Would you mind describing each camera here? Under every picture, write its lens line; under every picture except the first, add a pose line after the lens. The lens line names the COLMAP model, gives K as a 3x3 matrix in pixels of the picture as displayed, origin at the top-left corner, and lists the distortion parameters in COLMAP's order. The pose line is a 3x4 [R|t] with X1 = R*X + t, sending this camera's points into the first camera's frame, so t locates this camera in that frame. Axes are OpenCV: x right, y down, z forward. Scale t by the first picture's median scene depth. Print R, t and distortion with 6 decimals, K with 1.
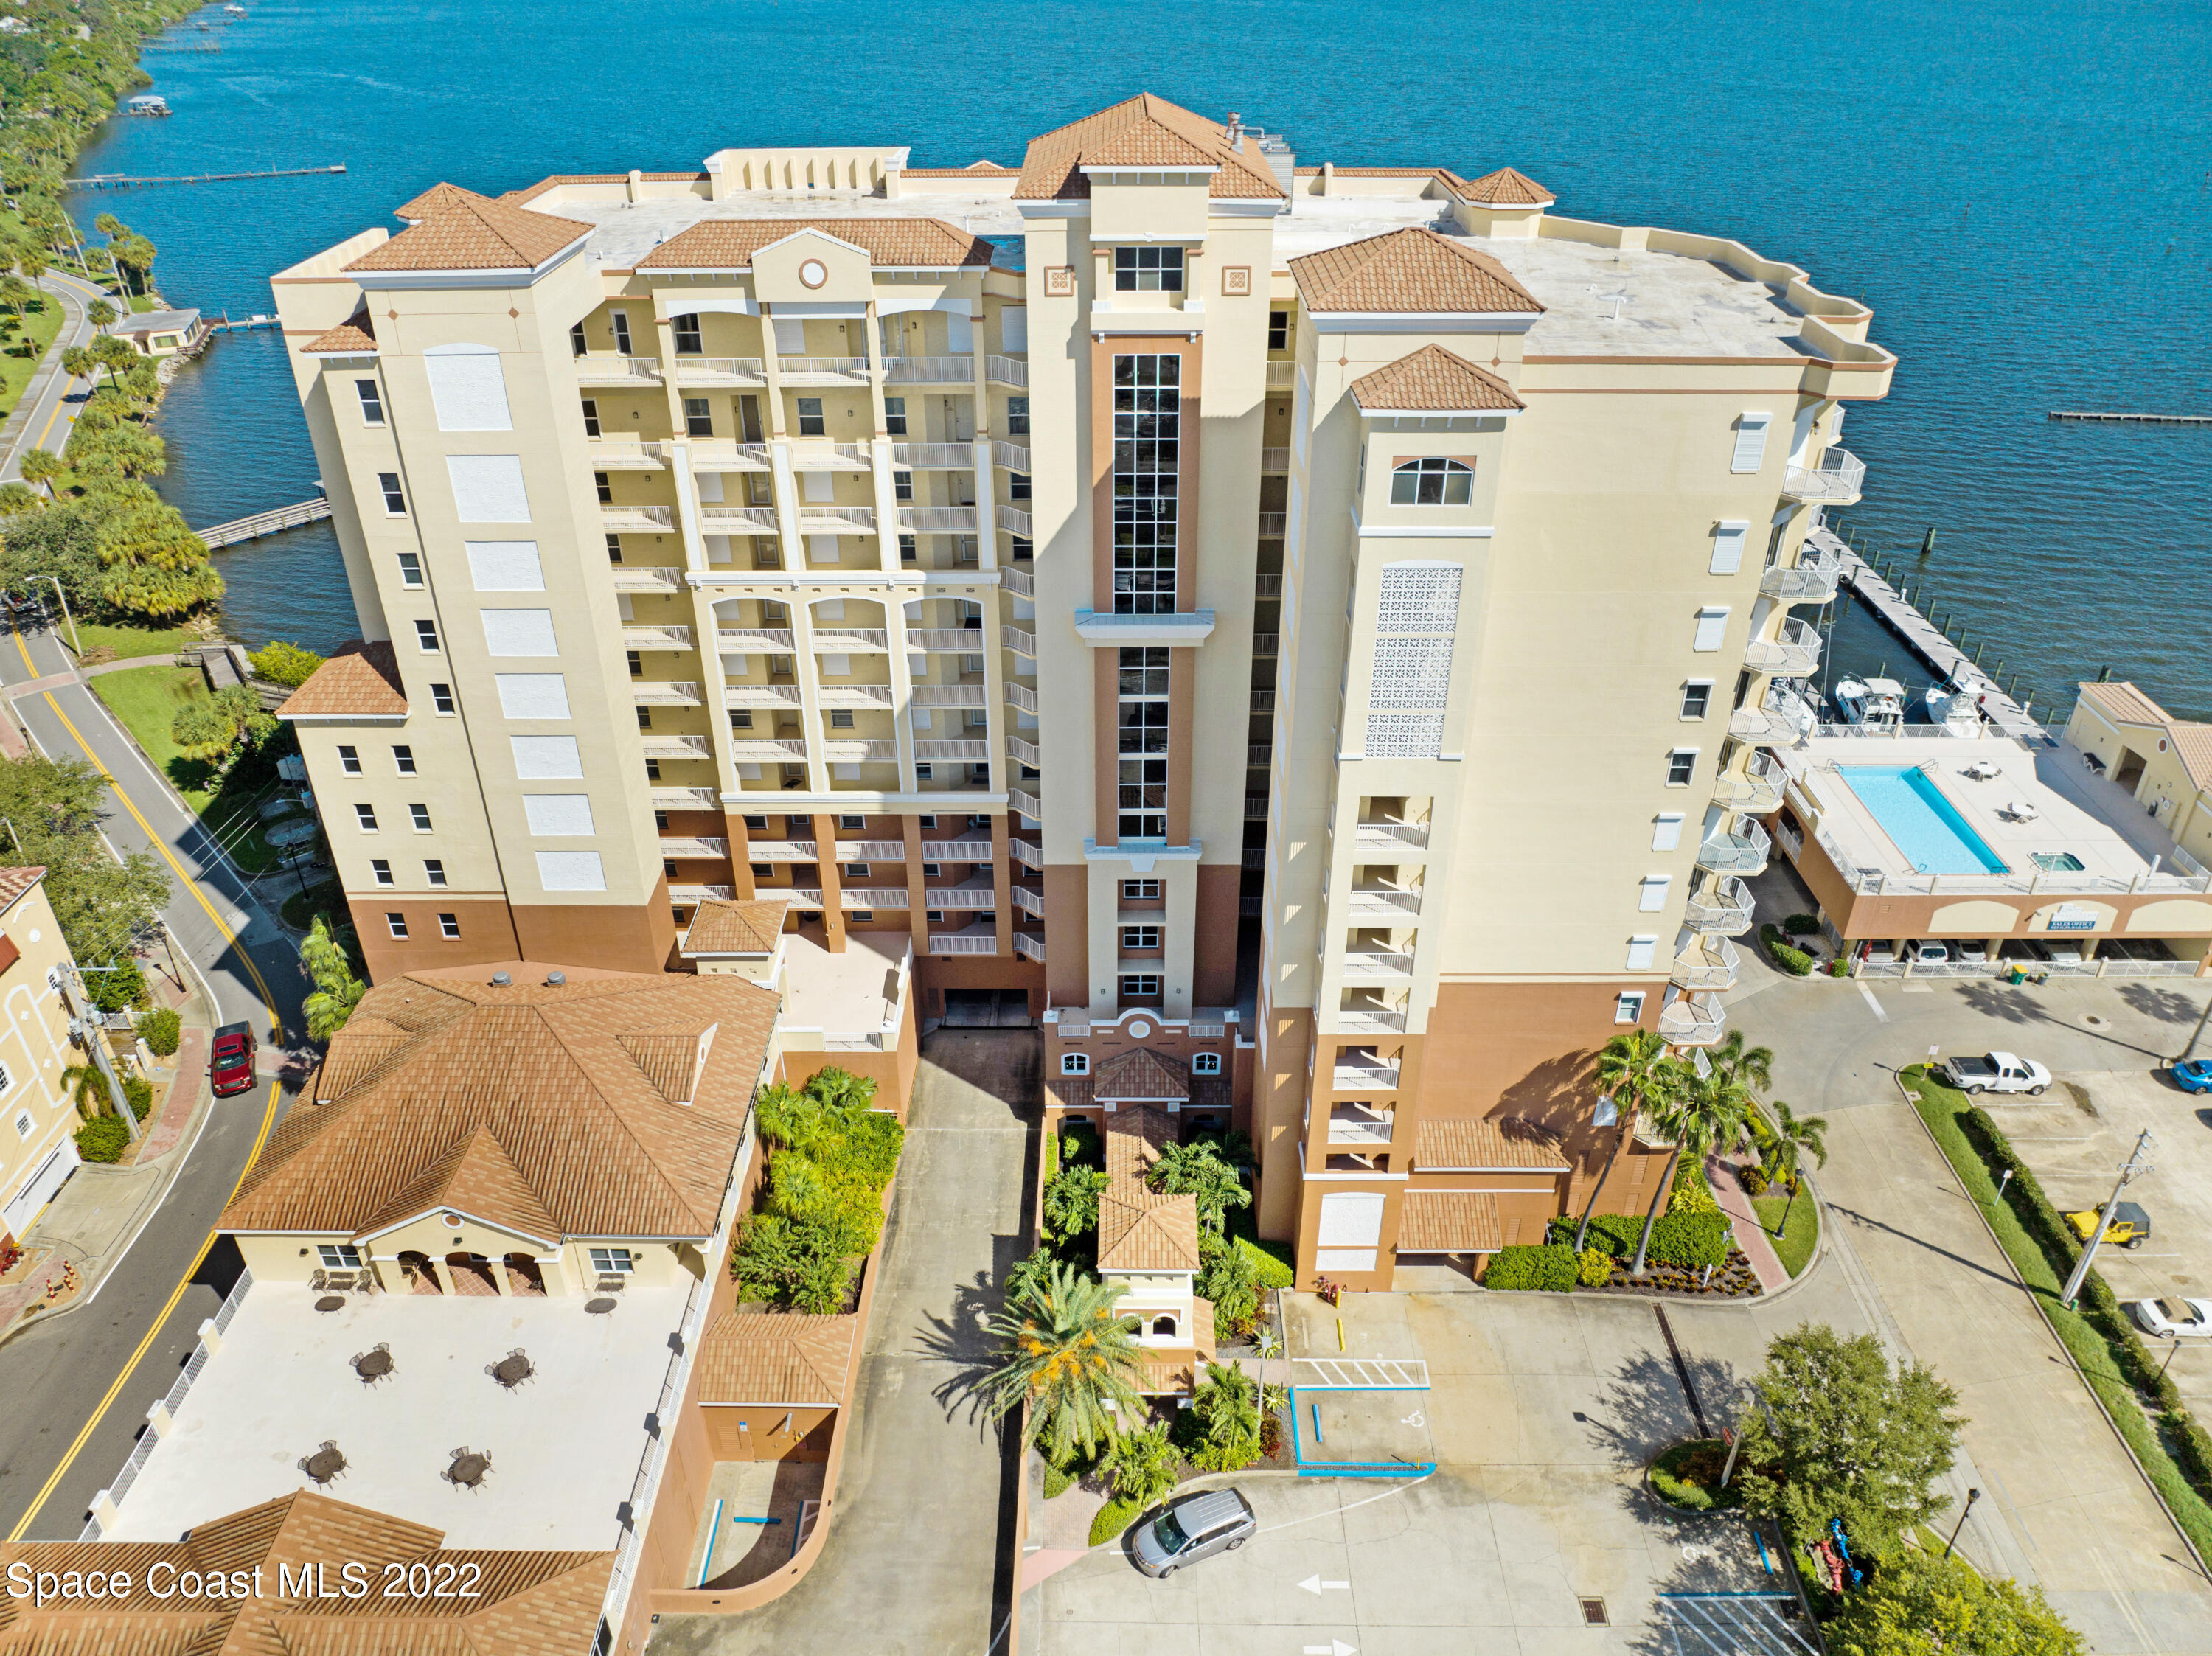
lens RADIAL K [[1558.9, 0, 1110.8], [0, 1558.9, 816.0], [0, 0, 1]] dist [-0.041129, 0.016019]
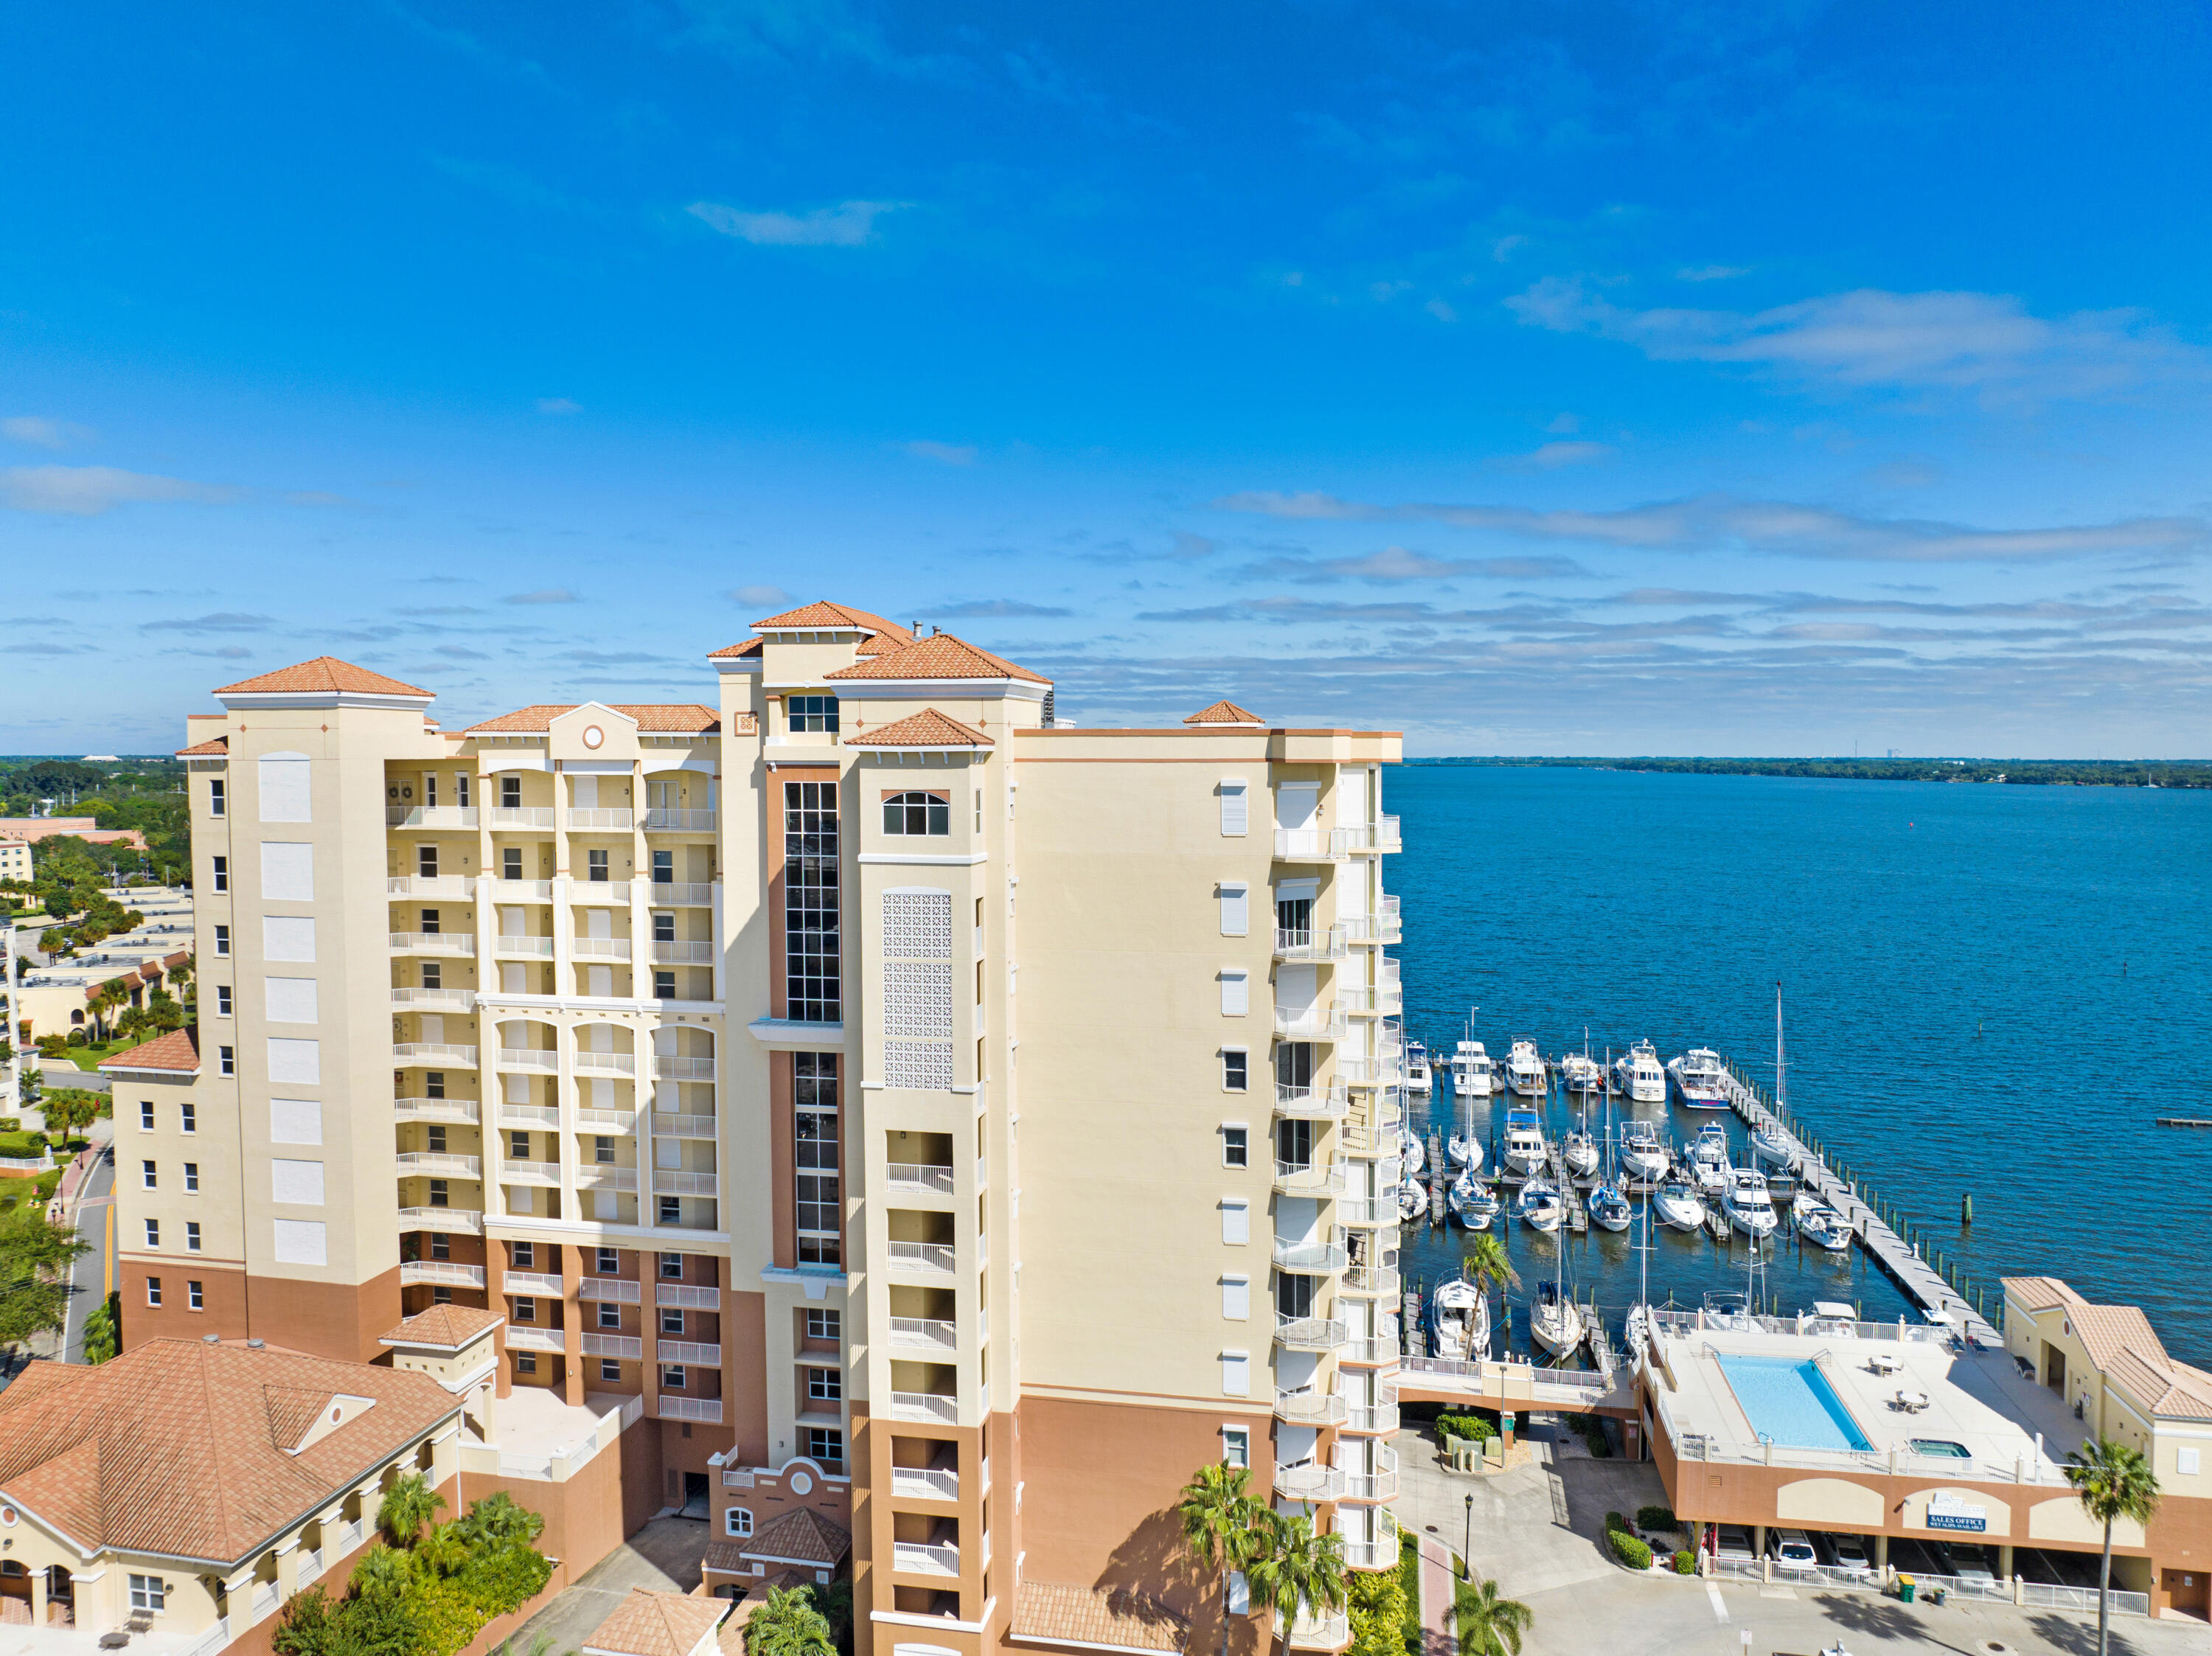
lens RADIAL K [[1558.9, 0, 1098.6], [0, 1558.9, 817.7], [0, 0, 1]] dist [-0.041129, 0.016019]
pose [[0.981587, 0.017094, -0.190250, 0.398458], [-0.106978, 0.874333, -0.473389, 0.226332], [0.158250, 0.485025, 0.860062, 0.024553]]
